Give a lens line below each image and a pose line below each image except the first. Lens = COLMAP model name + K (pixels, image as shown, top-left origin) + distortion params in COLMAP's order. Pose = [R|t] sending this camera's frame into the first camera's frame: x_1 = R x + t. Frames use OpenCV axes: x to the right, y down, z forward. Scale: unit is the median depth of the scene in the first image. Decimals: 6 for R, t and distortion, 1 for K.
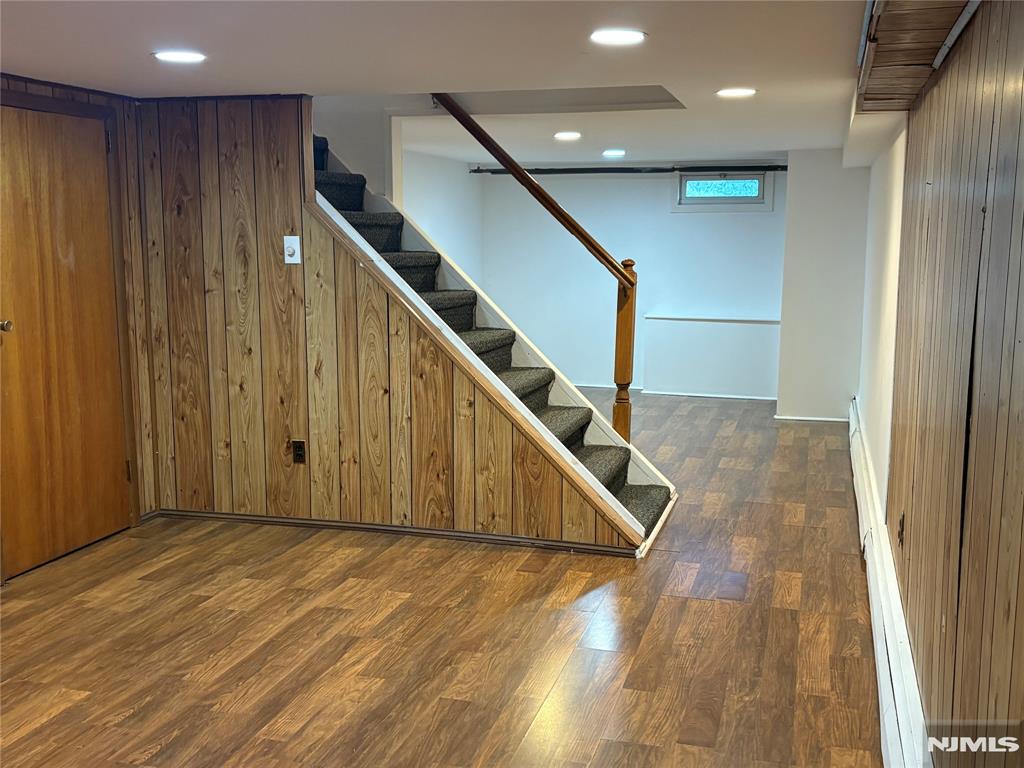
lens RADIAL K [[1066.1, 0, 512.3], [0, 1066.1, 403.5], [0, 0, 1]] dist [0.007161, -0.035570]
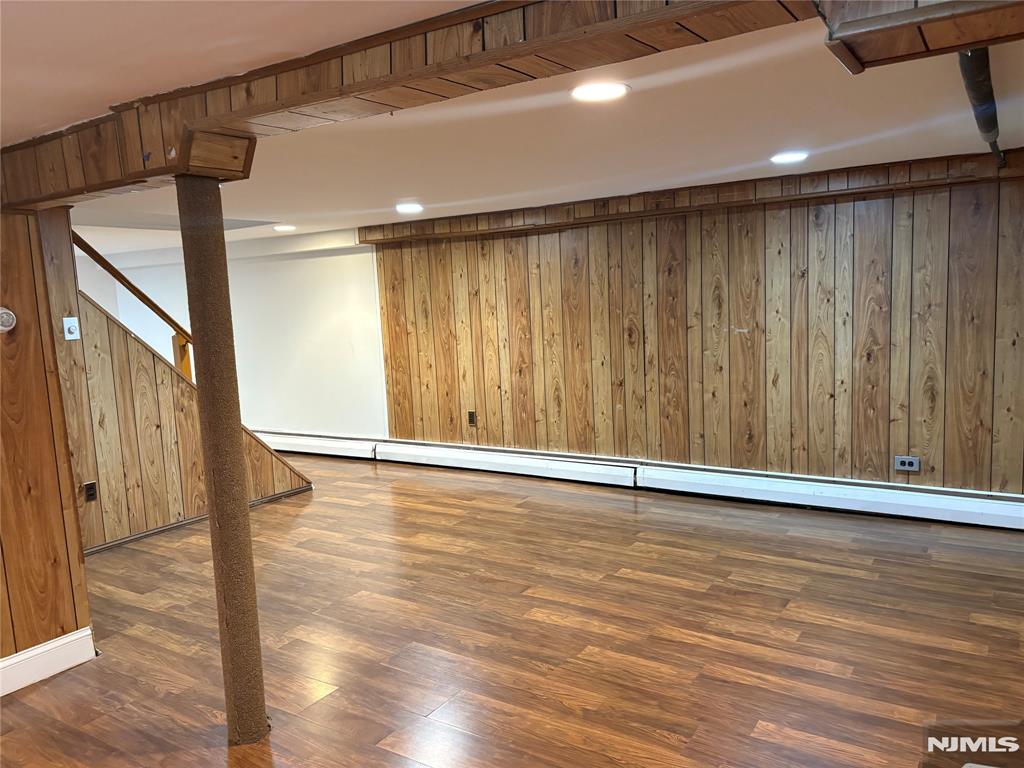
lens RADIAL K [[769.8, 0, 509.9], [0, 769.8, 391.0], [0, 0, 1]] dist [0.065557, -0.084263]
pose [[0.316197, -0.134298, 0.939140, -0.902660], [0.201663, 0.976821, 0.071789, -0.036348], [-0.927012, 0.166690, 0.335950, 0.242065]]
